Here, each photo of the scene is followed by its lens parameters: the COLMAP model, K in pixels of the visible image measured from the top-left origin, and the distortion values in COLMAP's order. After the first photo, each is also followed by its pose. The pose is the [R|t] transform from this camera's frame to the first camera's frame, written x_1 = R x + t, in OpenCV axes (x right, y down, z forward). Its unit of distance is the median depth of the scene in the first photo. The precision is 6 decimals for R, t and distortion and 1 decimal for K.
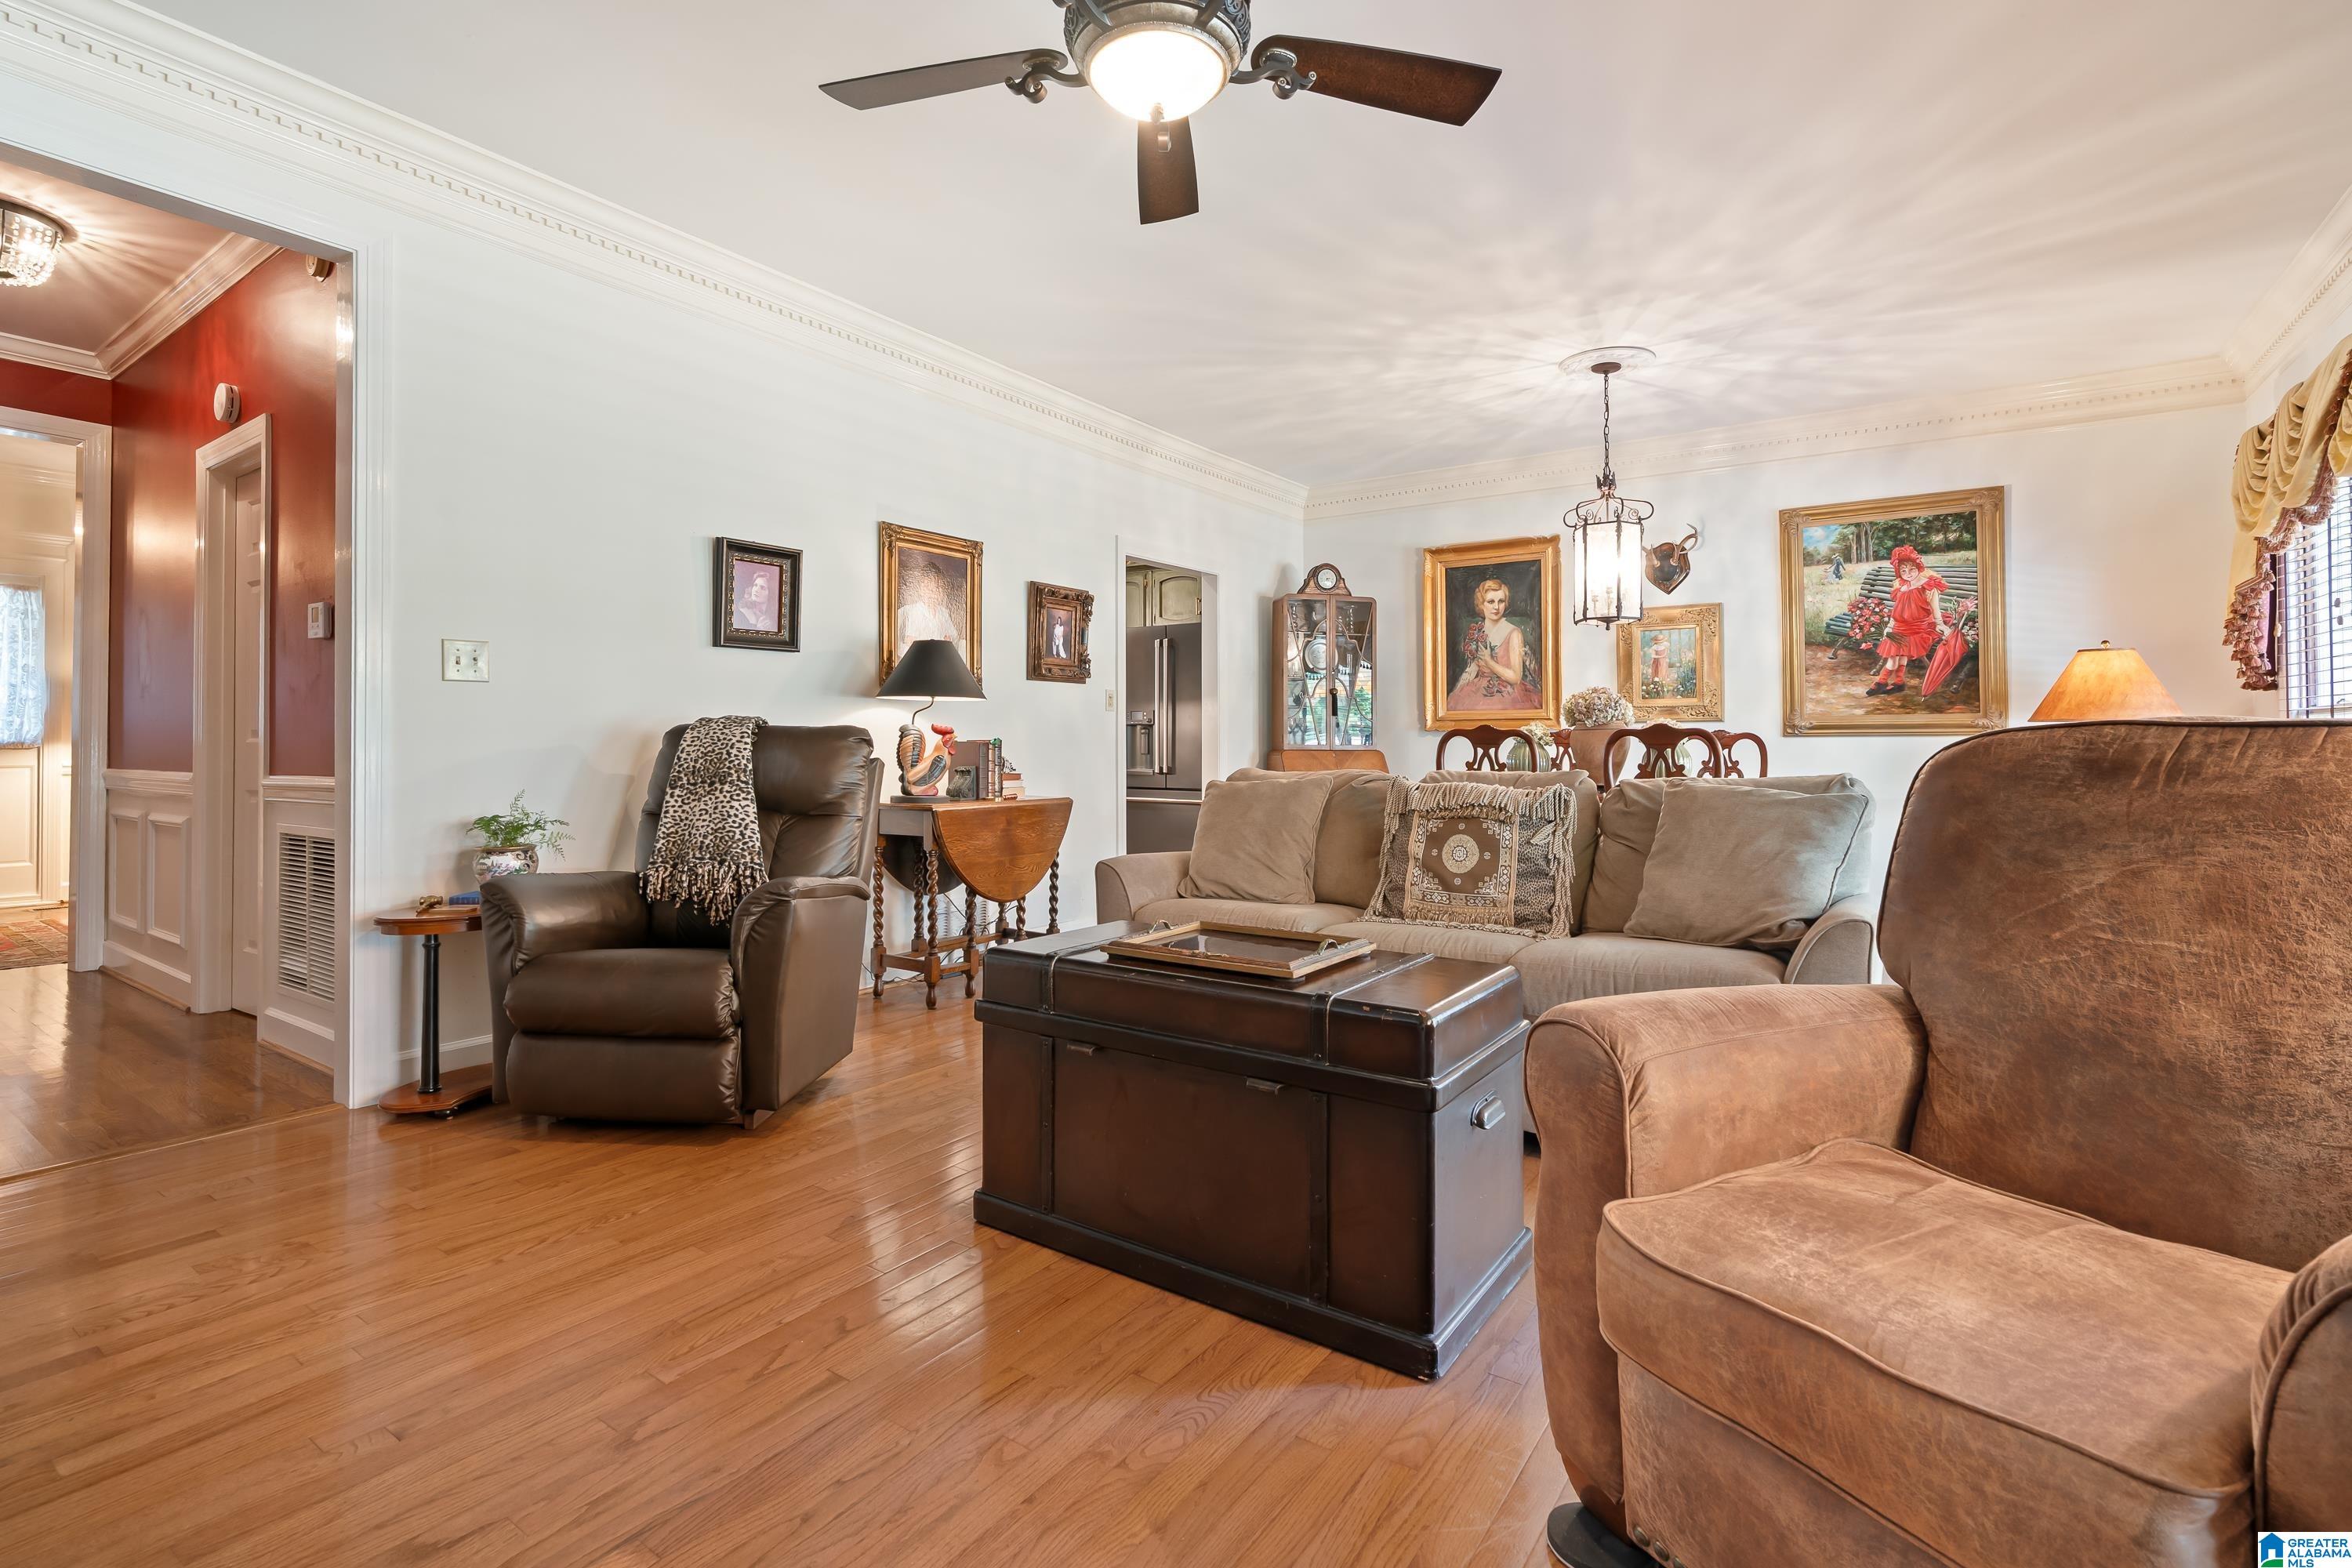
lens RADIAL K [[1088.7, 0, 1157.4], [0, 1088.7, 720.1], [0, 0, 1]] dist [-0.008721, 0.005703]
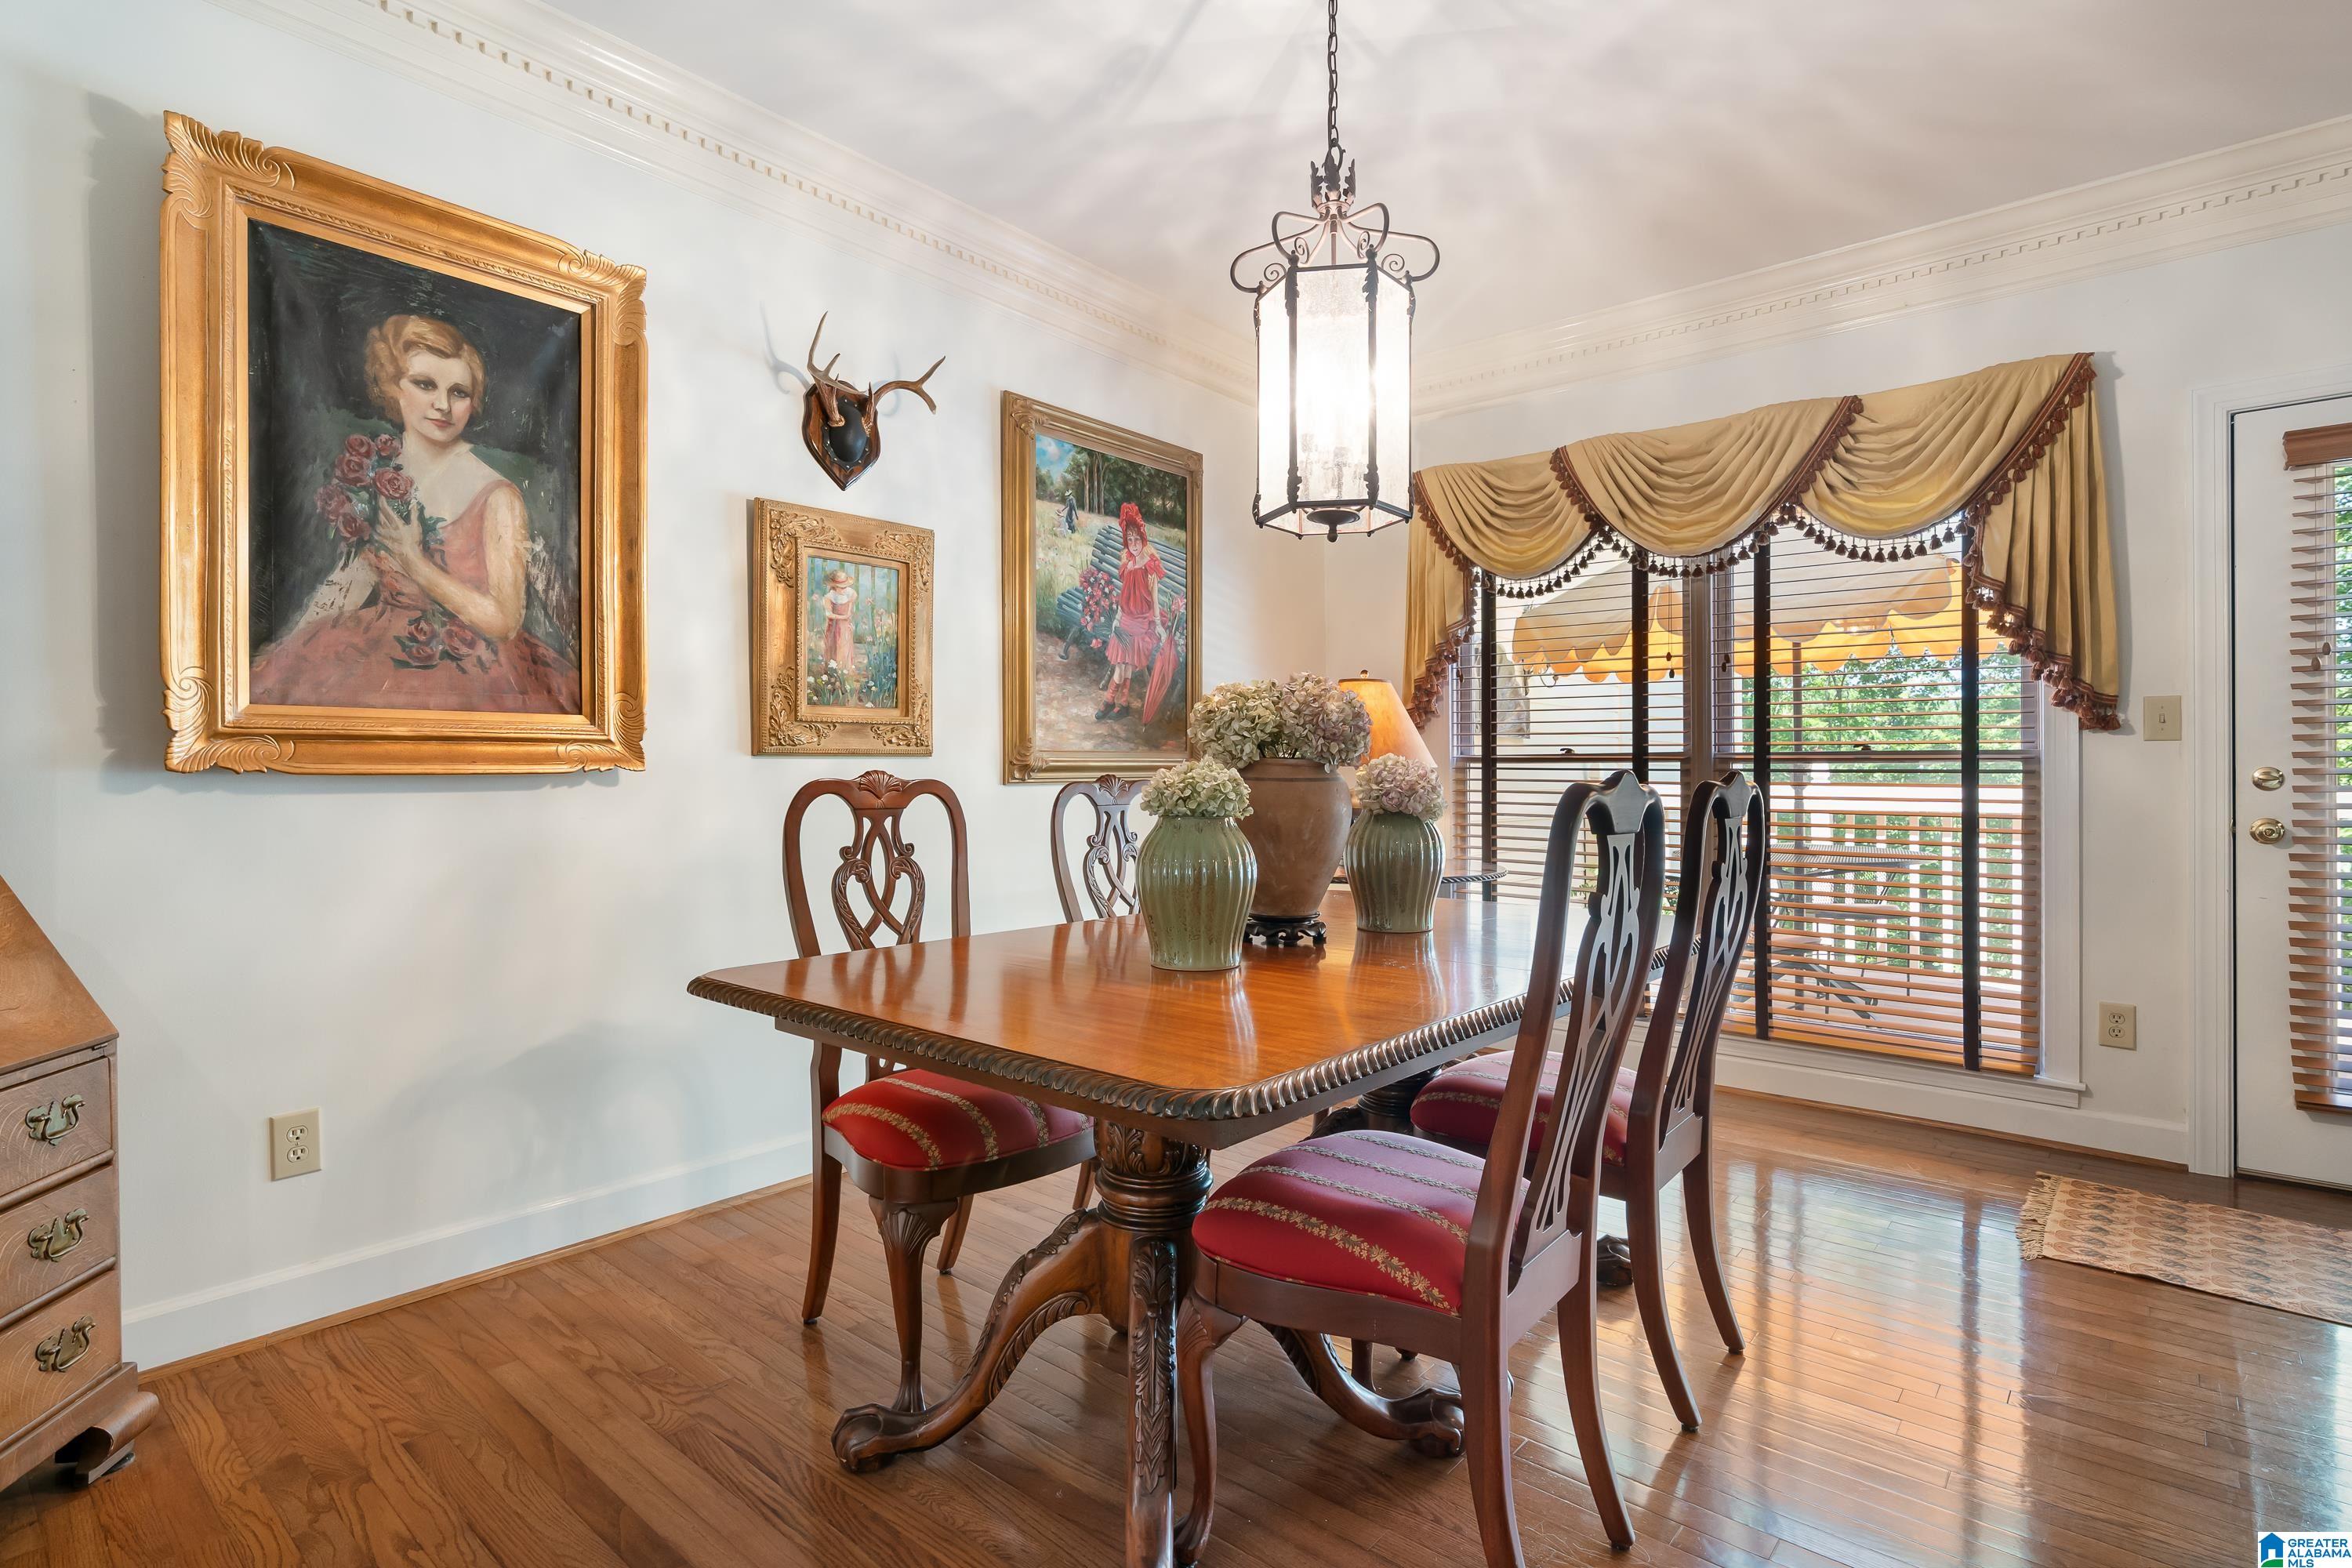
lens RADIAL K [[1152.1, 0, 1180.5], [0, 1152.1, 778.9], [0, 0, 1]] dist [-0.001613, 0.001925]
pose [[0.085502, -0.008577, 0.996301, -0.035444], [-0.020076, 0.999745, 0.010330, 0.005274], [-0.996136, -0.020885, 0.085308, 1.012816]]
